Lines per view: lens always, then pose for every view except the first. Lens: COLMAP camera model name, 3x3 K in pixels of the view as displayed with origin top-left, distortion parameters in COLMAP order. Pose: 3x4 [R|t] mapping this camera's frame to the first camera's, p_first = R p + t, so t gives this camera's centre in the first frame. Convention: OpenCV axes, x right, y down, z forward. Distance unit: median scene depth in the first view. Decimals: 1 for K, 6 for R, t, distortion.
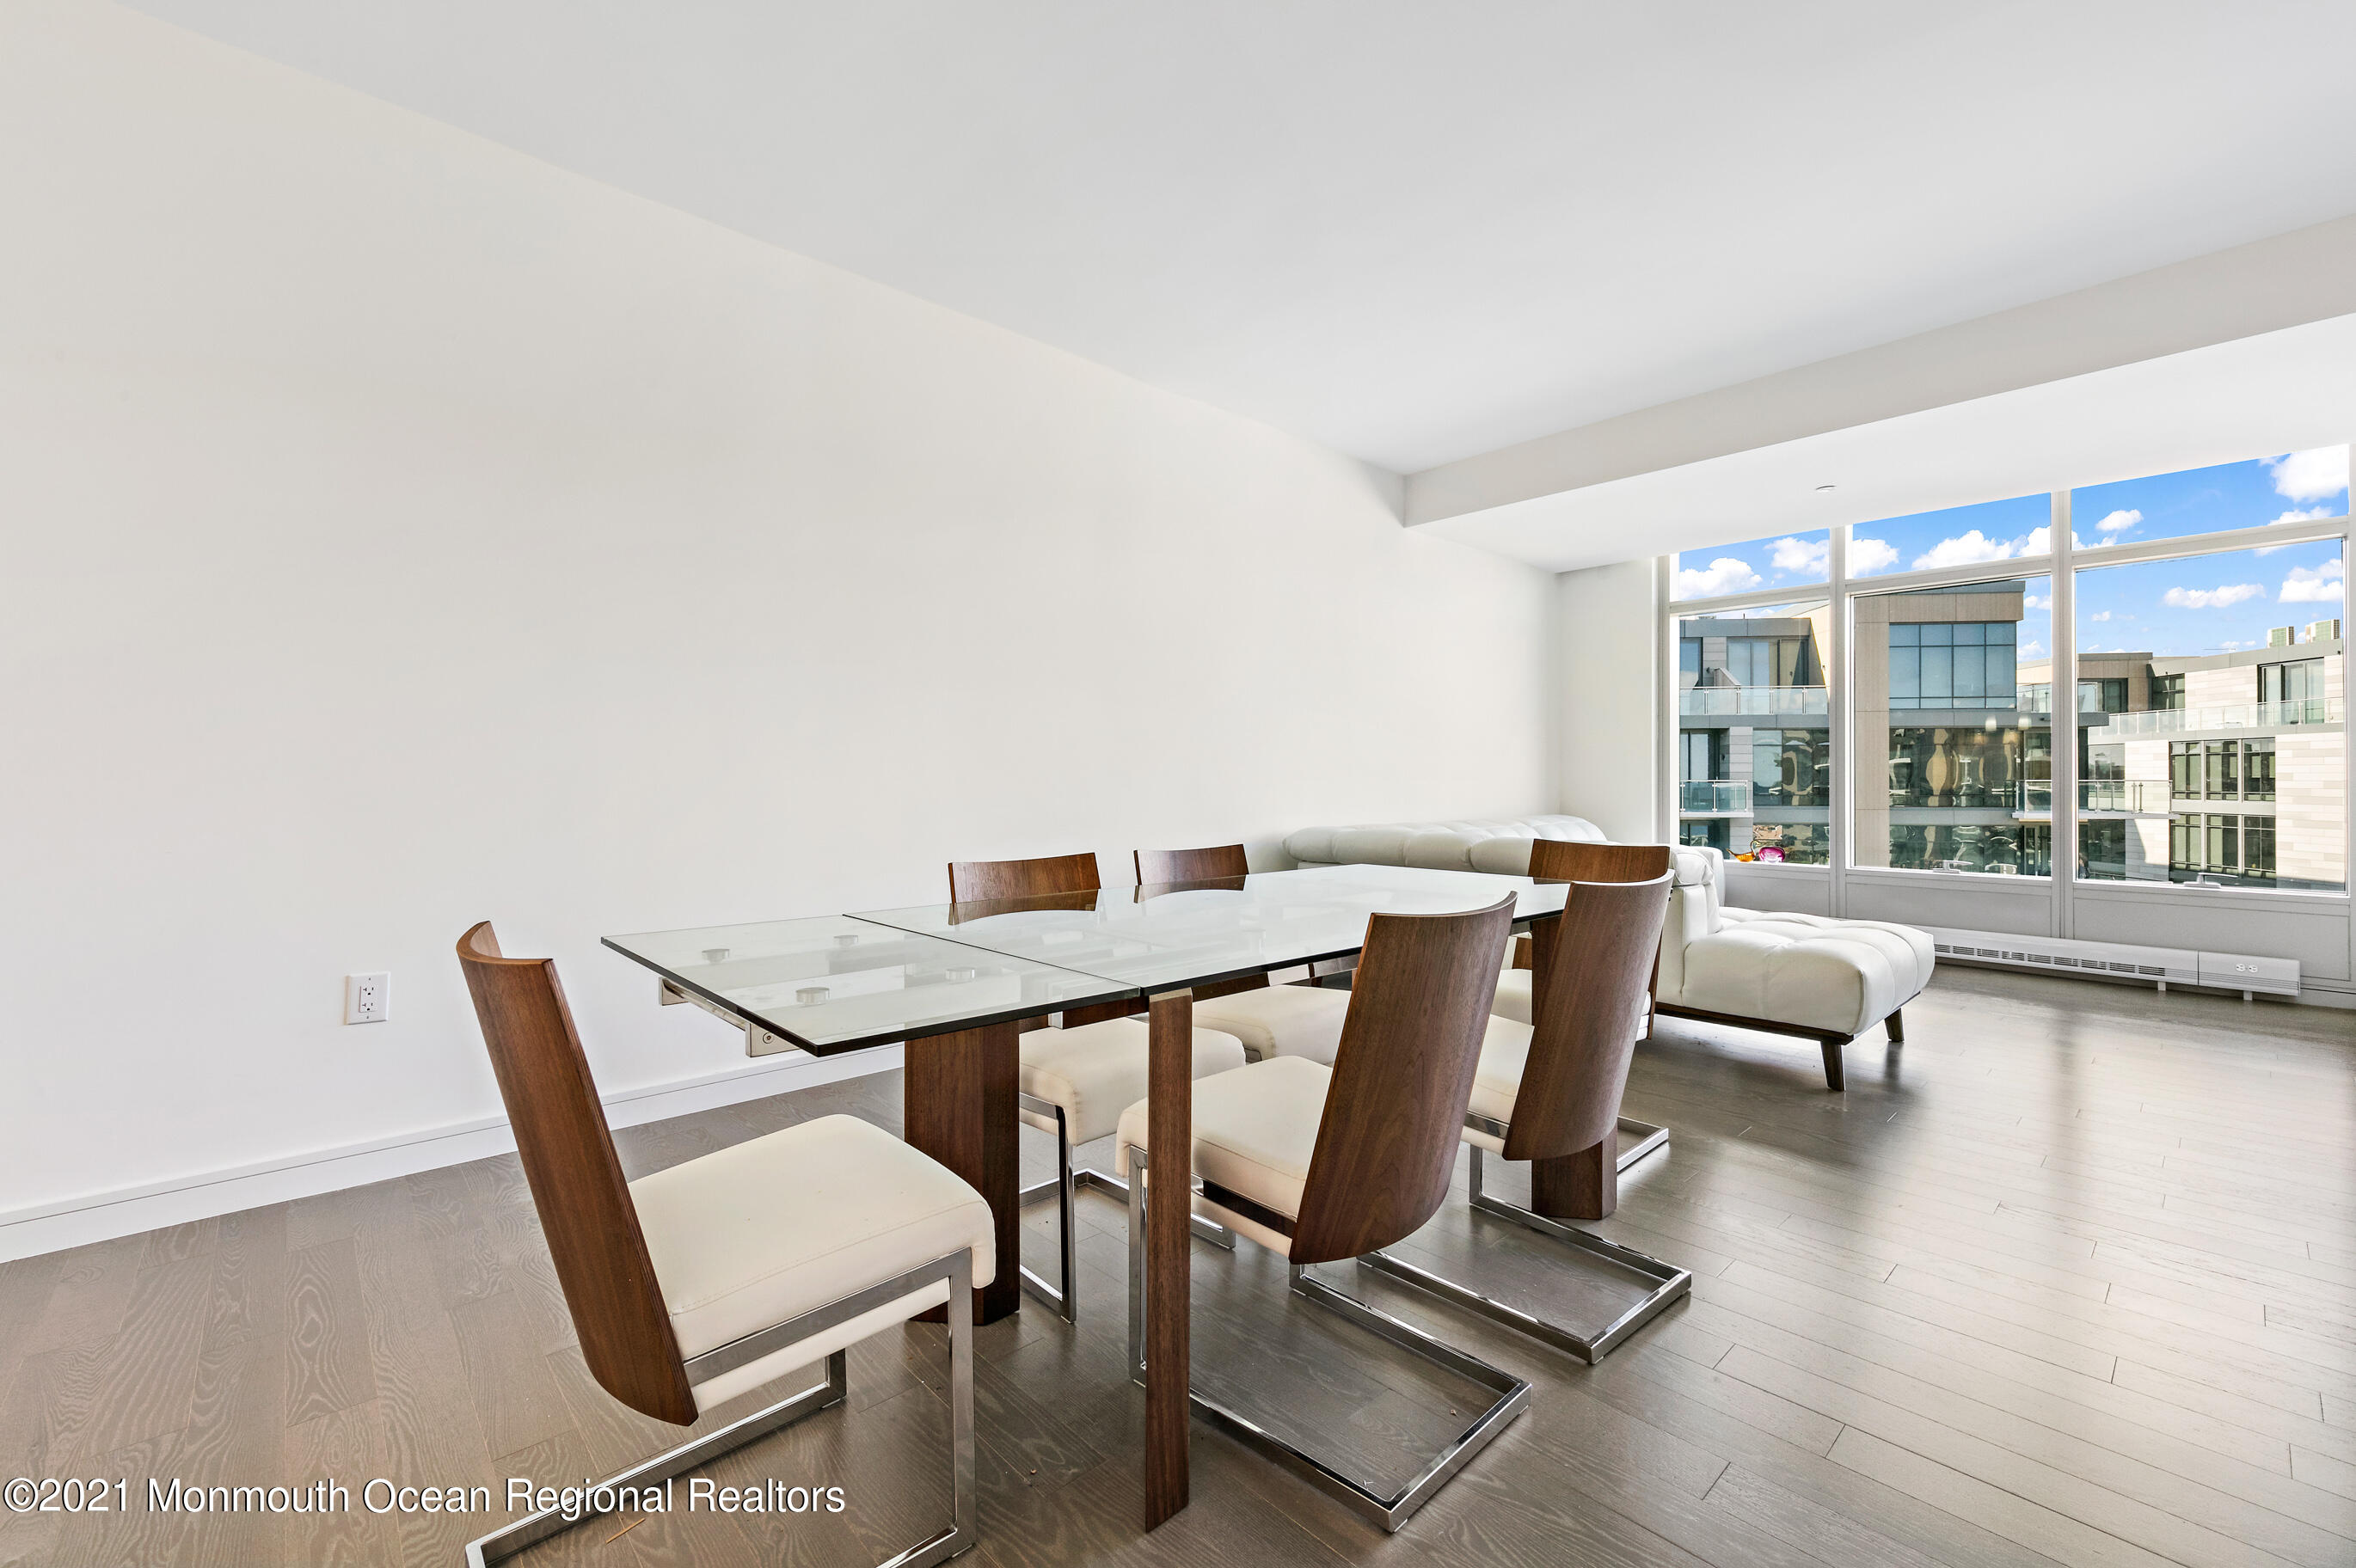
lens RADIAL K [[971.1, 0, 1186.7], [0, 971.1, 774.4], [0, 0, 1]] dist [0.006851, -0.000642]
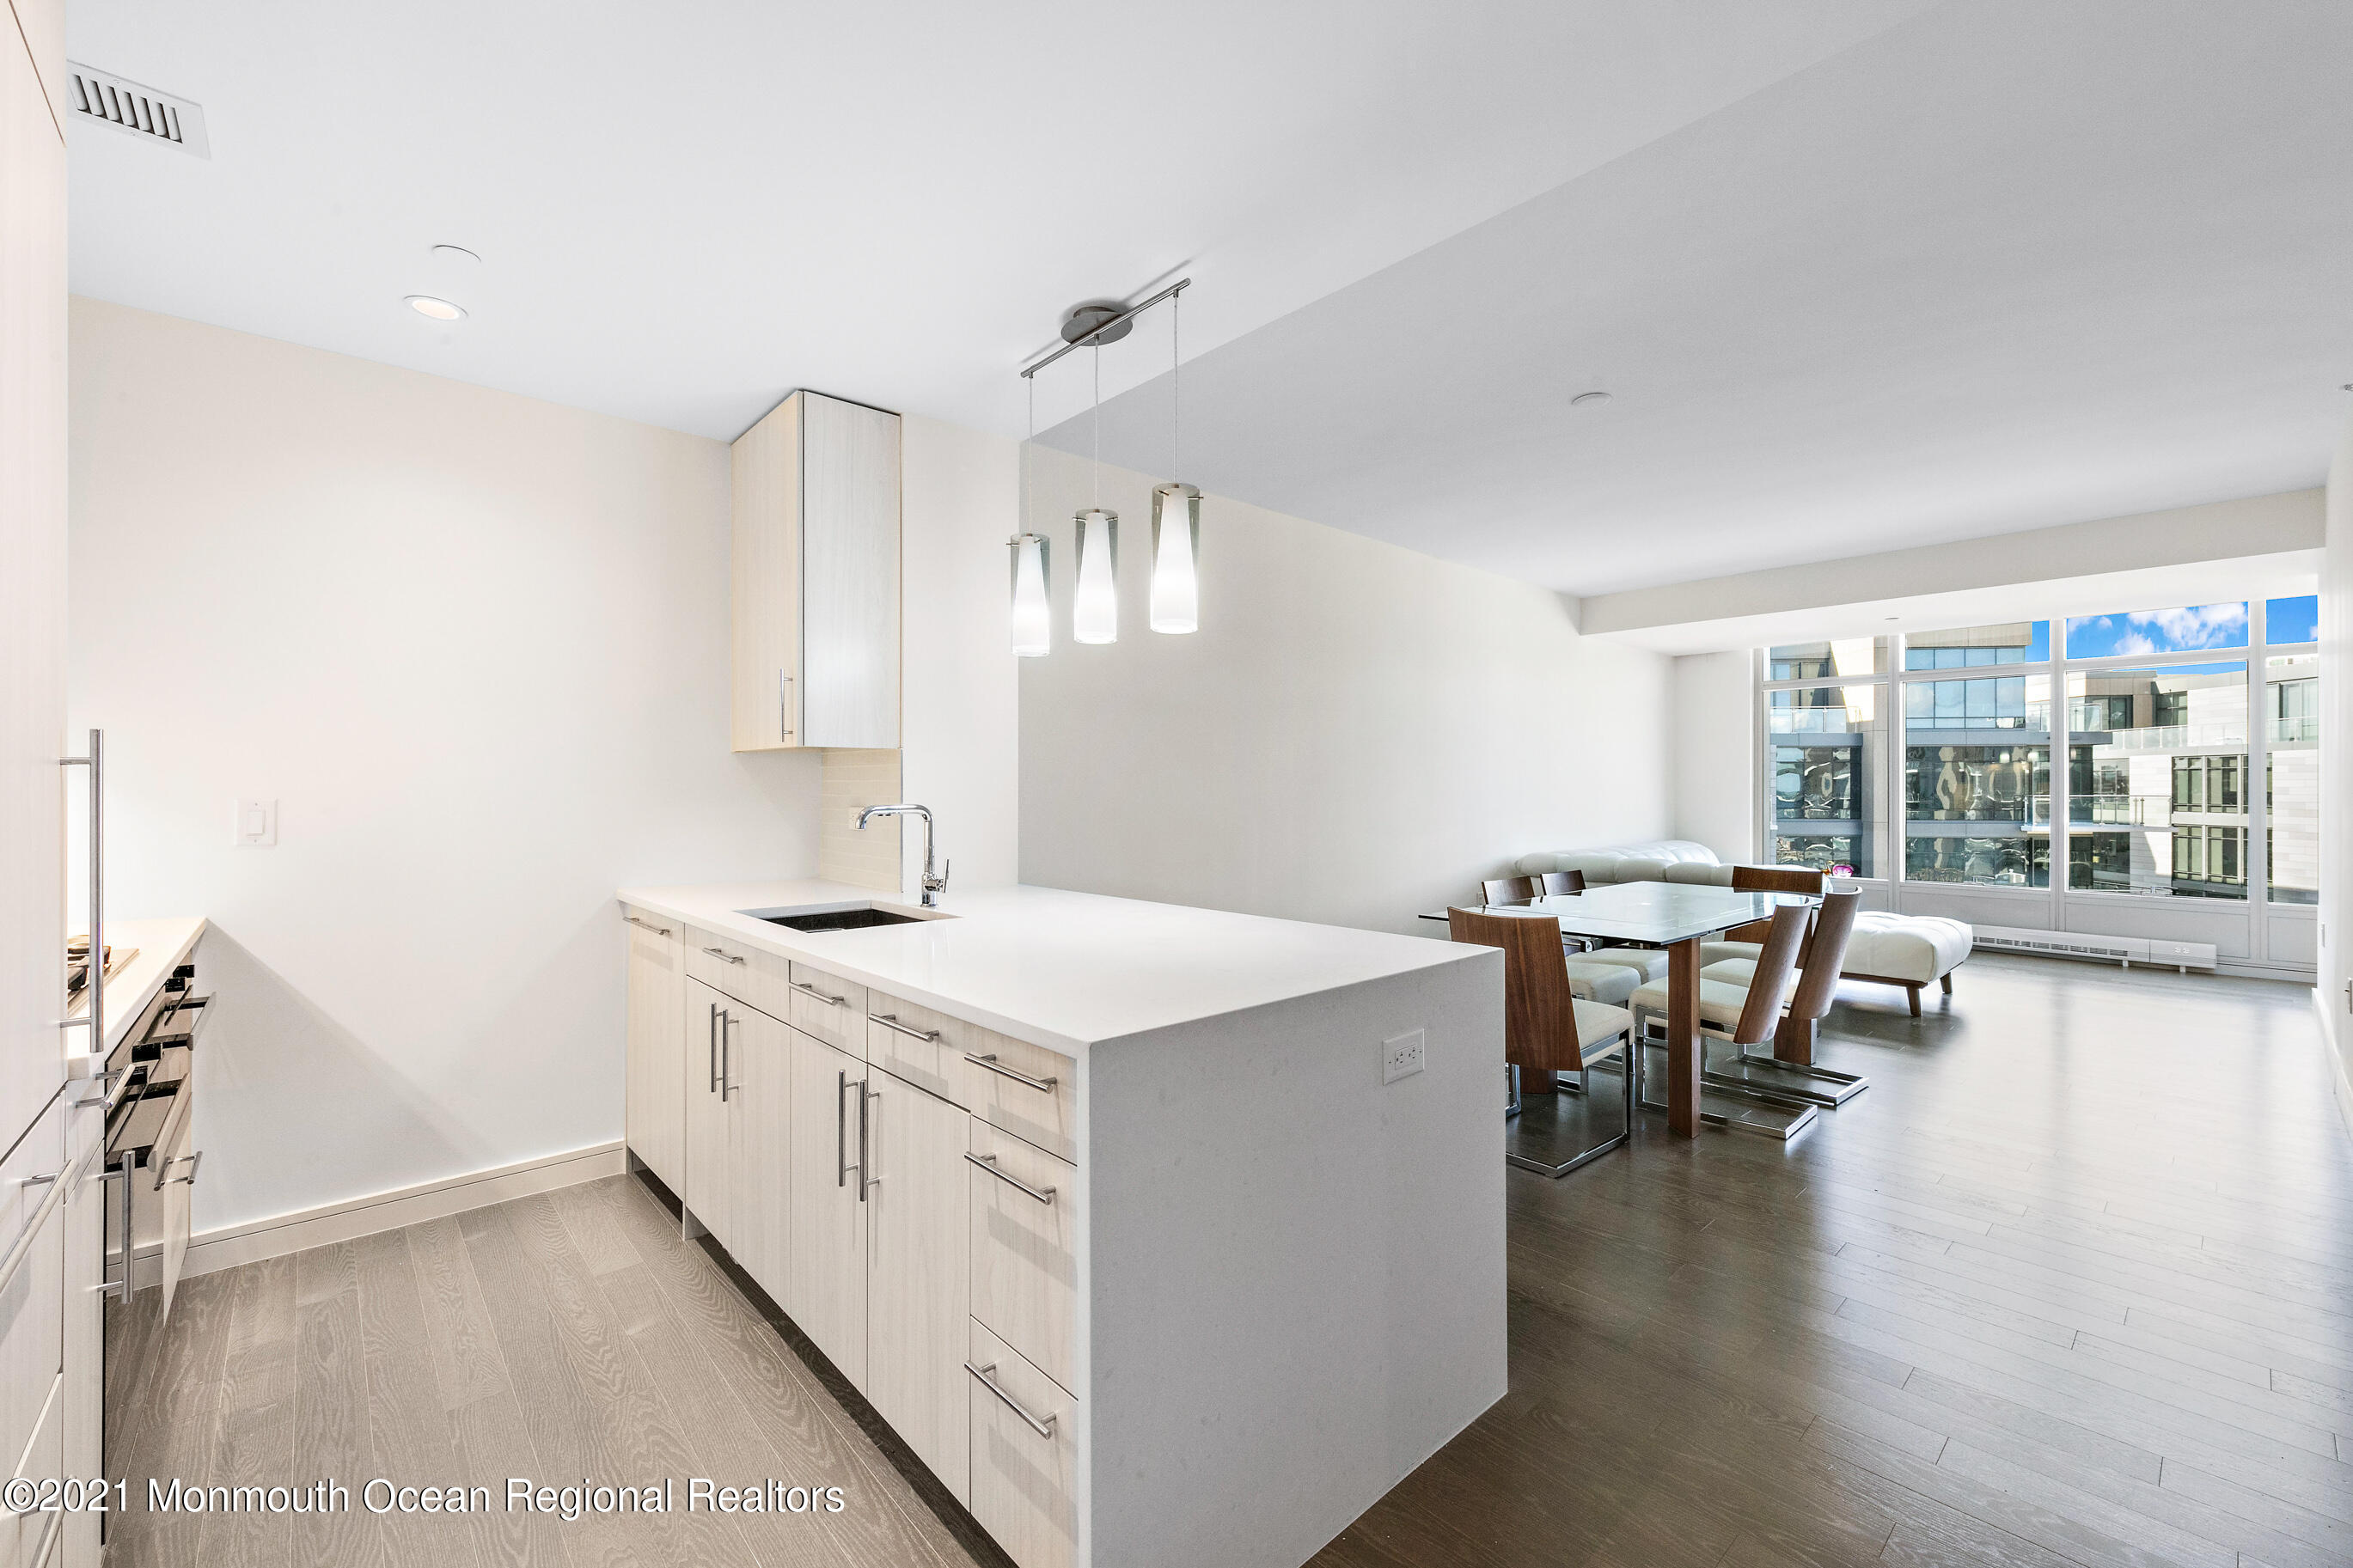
lens RADIAL K [[969.9, 0, 1185.3], [0, 969.9, 785.5], [0, 0, 1]] dist [0.006851, -0.000642]
pose [[0.999979, -0.000142, -0.006464, -0.053124], [0.000160, 0.999996, 0.002705, -0.007041], [0.006464, -0.002706, 0.999975, -0.062428]]
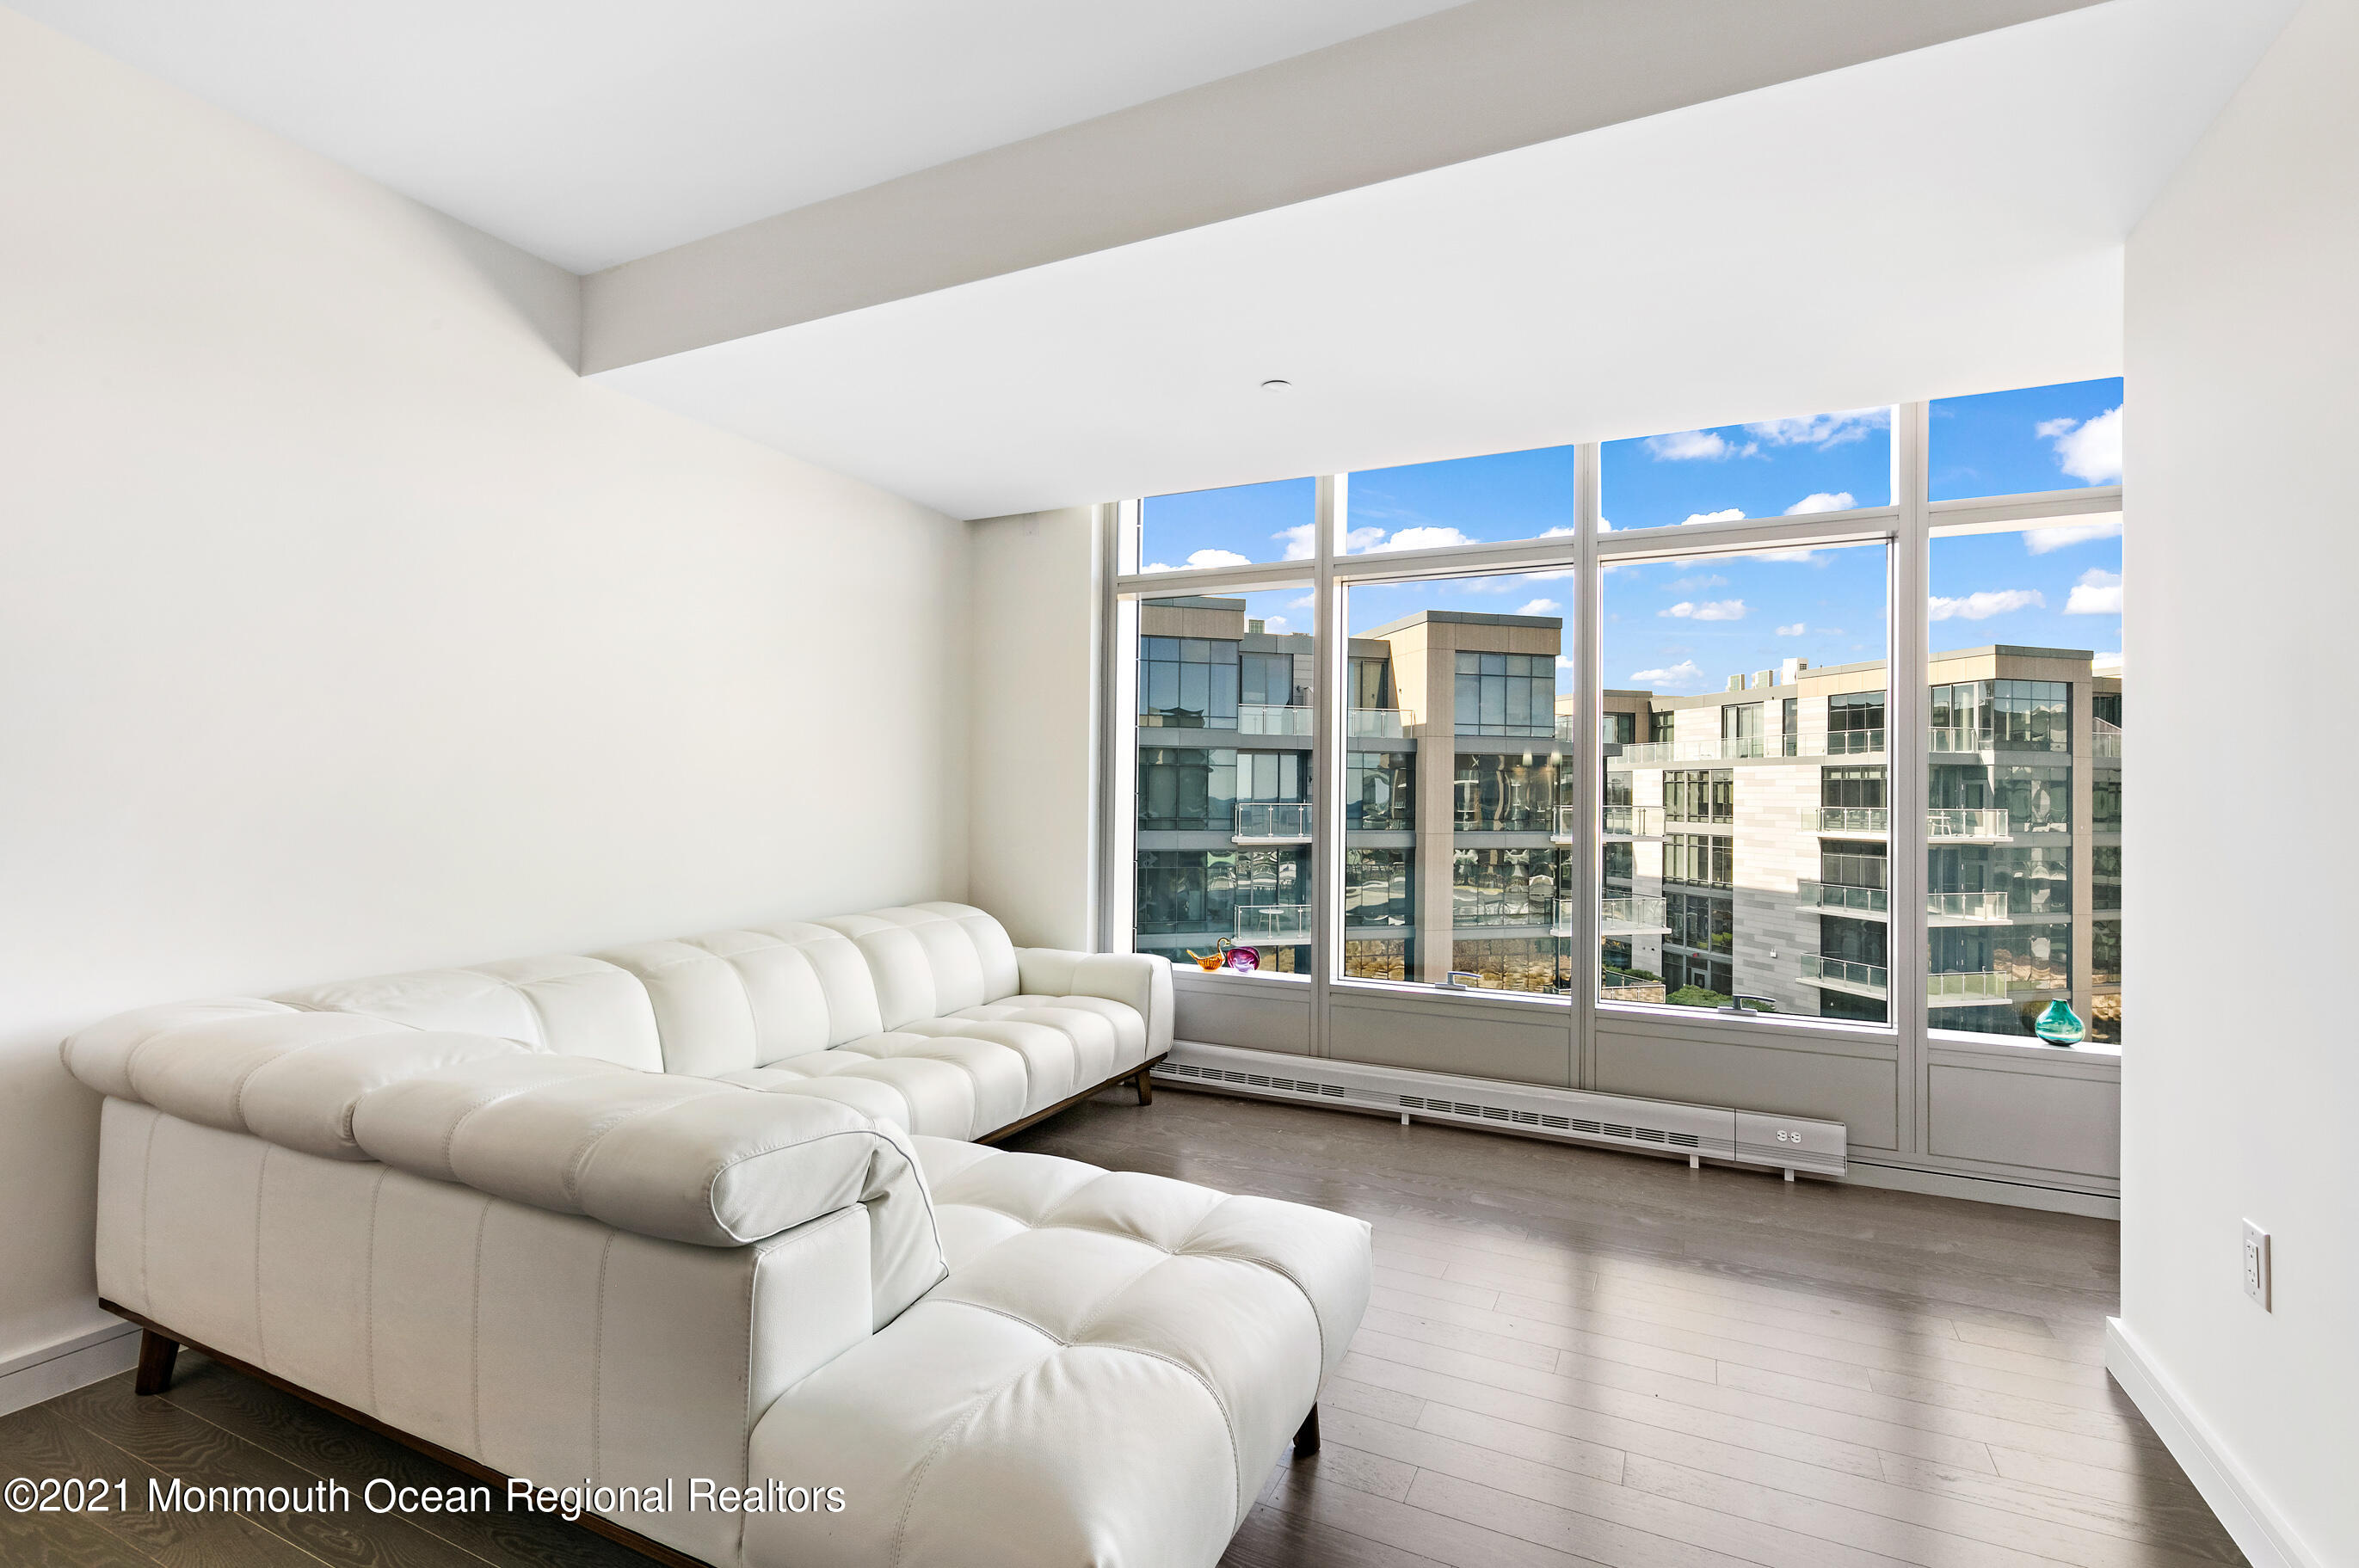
lens RADIAL K [[1057.7, 0, 1183.1], [0, 1057.7, 779.8], [0, 0, 1]] dist [0.012509, 0.000487]
pose [[0.933842, 0.014598, 0.357387, 0.052320], [-0.012289, 0.999886, -0.008730, -0.006032], [-0.357474, 0.003760, 0.933916, 0.057677]]
